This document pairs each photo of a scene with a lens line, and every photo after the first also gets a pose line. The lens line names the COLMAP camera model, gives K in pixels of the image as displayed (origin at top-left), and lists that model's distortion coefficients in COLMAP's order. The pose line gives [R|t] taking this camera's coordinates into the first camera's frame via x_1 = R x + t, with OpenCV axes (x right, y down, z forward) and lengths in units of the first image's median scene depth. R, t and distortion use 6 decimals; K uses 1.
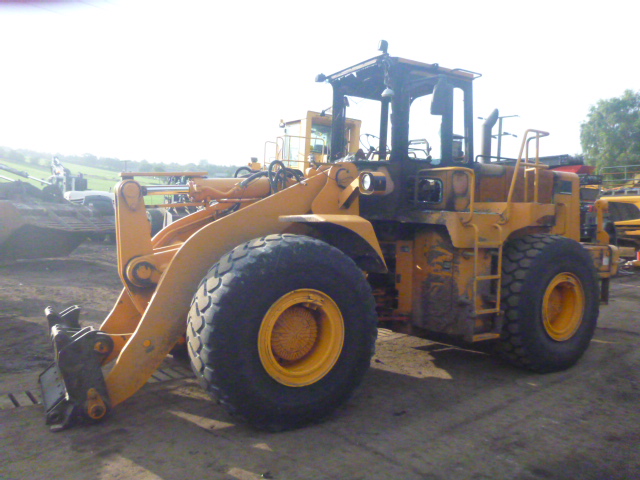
lens RADIAL K [[507.6, 0, 320.0], [0, 507.6, 240.0], [0, 0, 1]] dist [-0.019520, -0.006123]
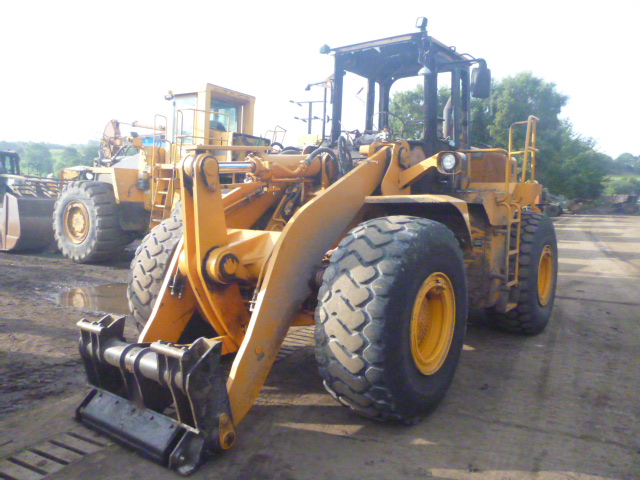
lens RADIAL K [[507.6, 0, 320.0], [0, 507.6, 240.0], [0, 0, 1]] dist [-0.019520, -0.006123]
pose [[0.926609, -0.040542, 0.373835, -0.512462], [0.026630, 0.998750, 0.042308, -0.010110], [-0.375082, -0.029248, 0.926530, 0.172022]]
